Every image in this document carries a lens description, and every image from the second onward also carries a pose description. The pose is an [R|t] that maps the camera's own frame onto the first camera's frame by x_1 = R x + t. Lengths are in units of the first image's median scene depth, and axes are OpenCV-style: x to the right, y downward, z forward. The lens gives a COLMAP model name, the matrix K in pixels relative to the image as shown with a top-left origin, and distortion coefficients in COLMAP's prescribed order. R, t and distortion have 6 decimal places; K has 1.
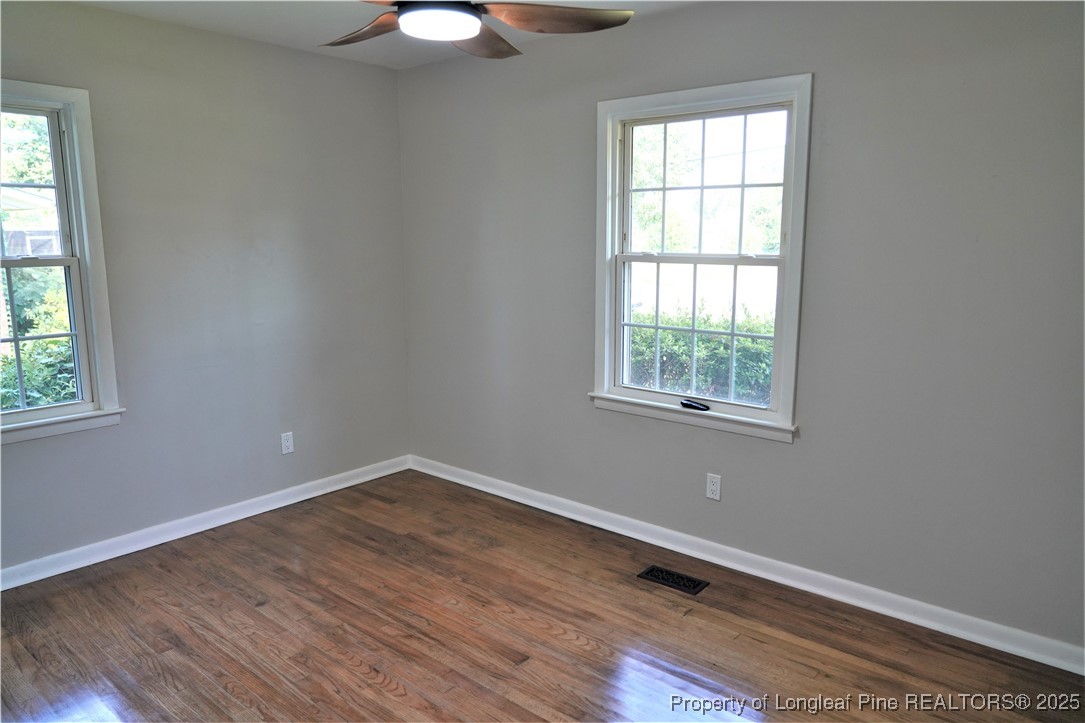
lens RADIAL K [[727.4, 0, 550.4], [0, 727.4, 359.0], [0, 0, 1]] dist [-0.034093, 0.032961]
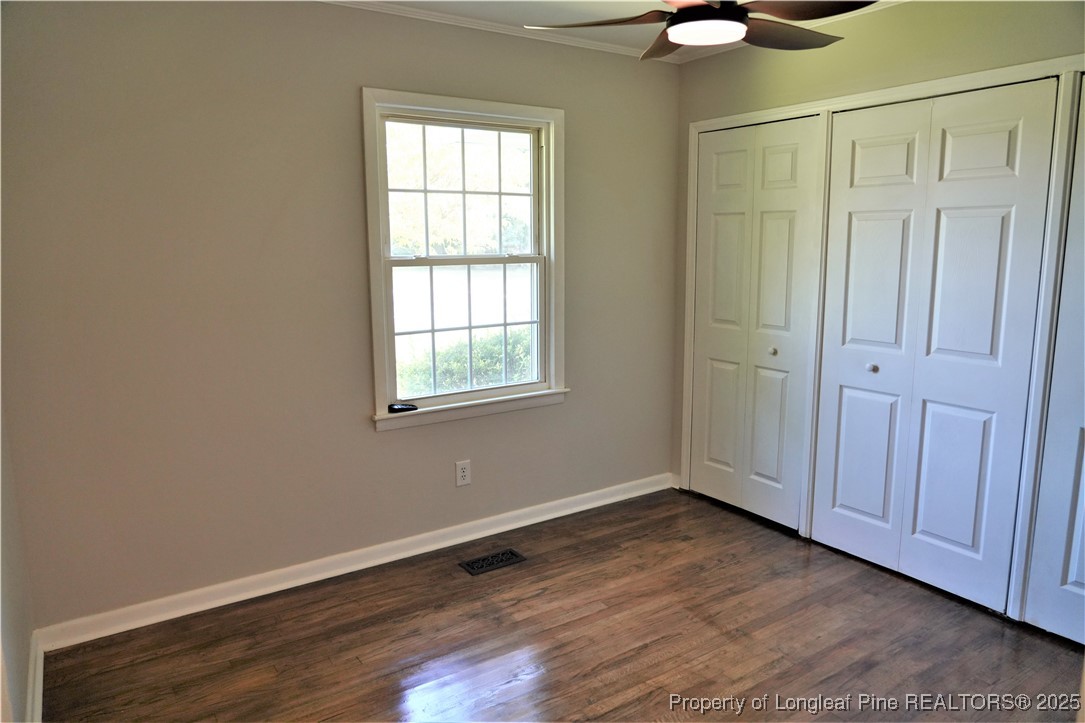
lens RADIAL K [[727.4, 0, 550.4], [0, 727.4, 359.0], [0, 0, 1]] dist [-0.034093, 0.032961]
pose [[0.279202, -0.159220, 0.946940, -0.802110], [0.163279, 0.979668, 0.116581, -0.102107], [-0.946248, 0.122066, 0.299523, 0.597410]]
